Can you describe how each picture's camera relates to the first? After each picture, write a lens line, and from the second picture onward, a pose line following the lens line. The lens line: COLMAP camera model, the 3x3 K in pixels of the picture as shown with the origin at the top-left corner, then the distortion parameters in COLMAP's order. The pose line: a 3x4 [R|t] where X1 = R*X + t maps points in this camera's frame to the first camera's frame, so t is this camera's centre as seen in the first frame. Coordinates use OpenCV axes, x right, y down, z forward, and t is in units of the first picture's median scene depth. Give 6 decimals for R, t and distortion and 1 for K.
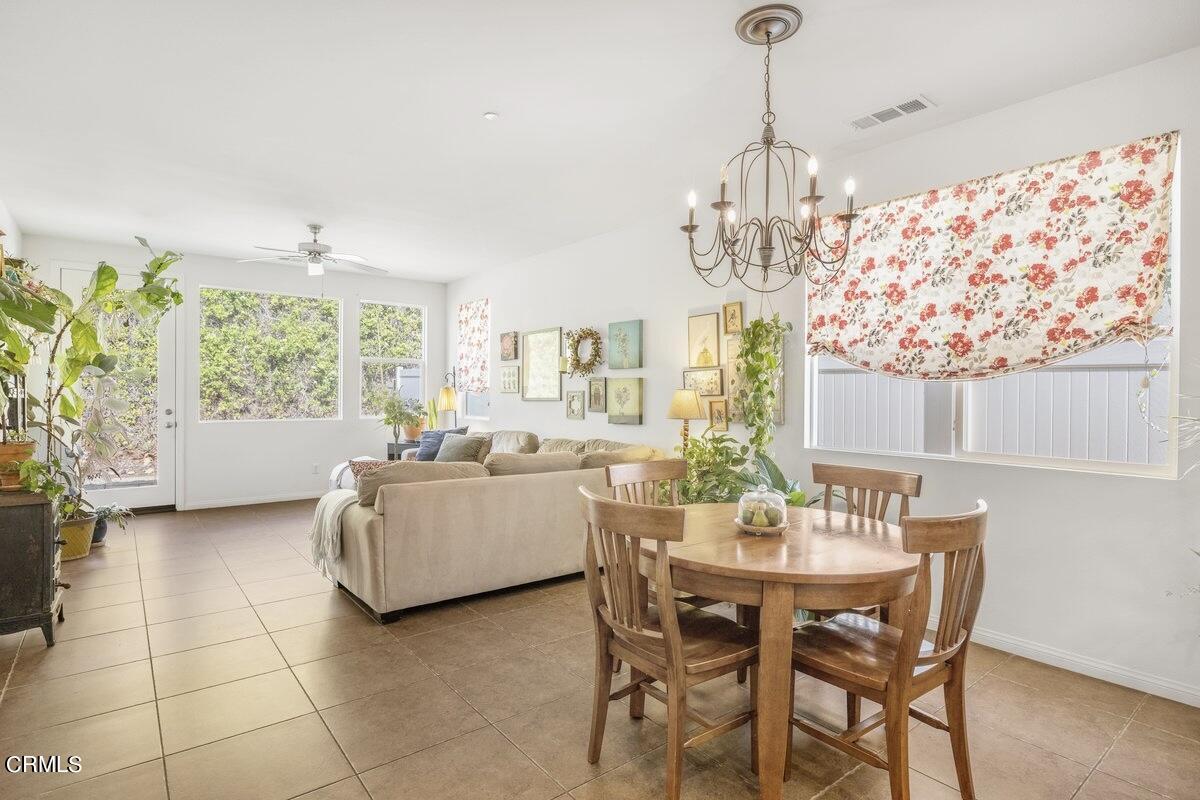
lens RADIAL K [[608.3, 0, 608.8], [0, 608.3, 396.2], [0, 0, 1]] dist [-0.004921, 0.000421]
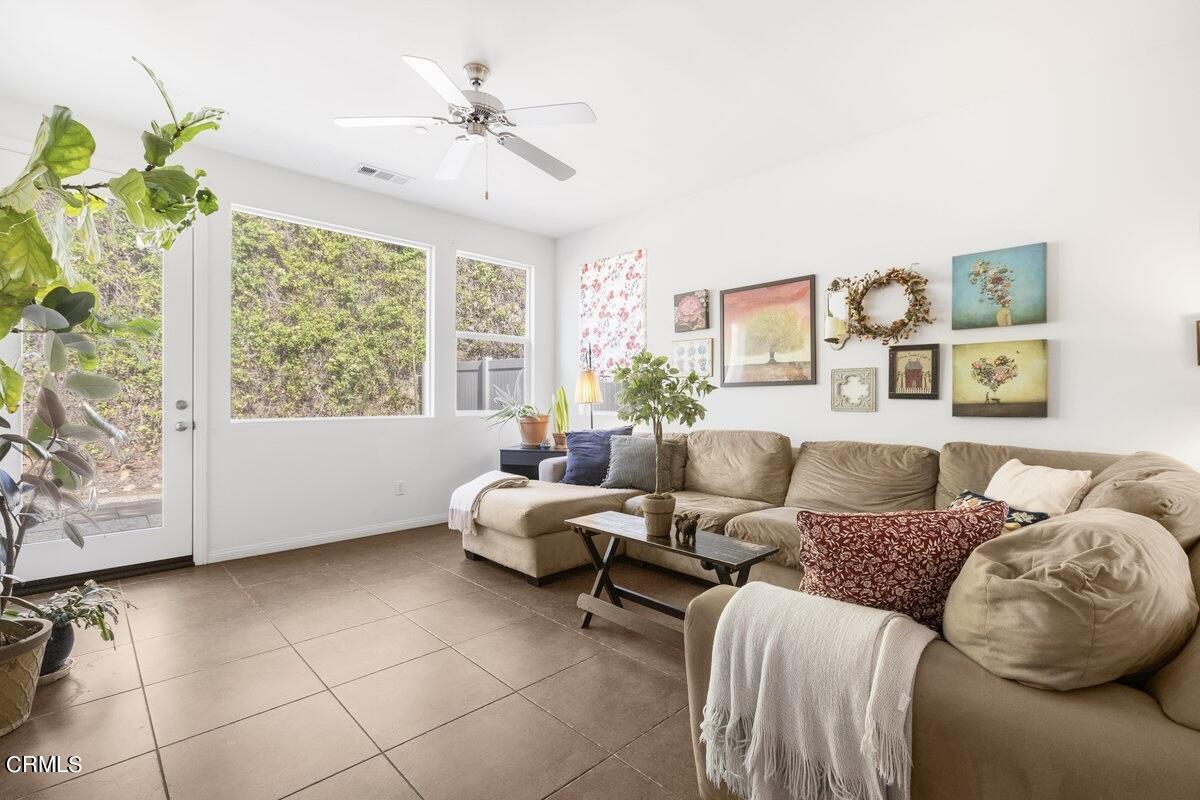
lens RADIAL K [[538.6, 0, 609.0], [0, 538.6, 400.0], [0, 0, 1]] dist [-0.004306, 0.000270]
pose [[0.995050, -0.003870, 0.099301, -0.330511], [0.003952, 0.999992, -0.000632, 0.021435], [-0.099298, 0.001021, 0.995057, 0.394871]]
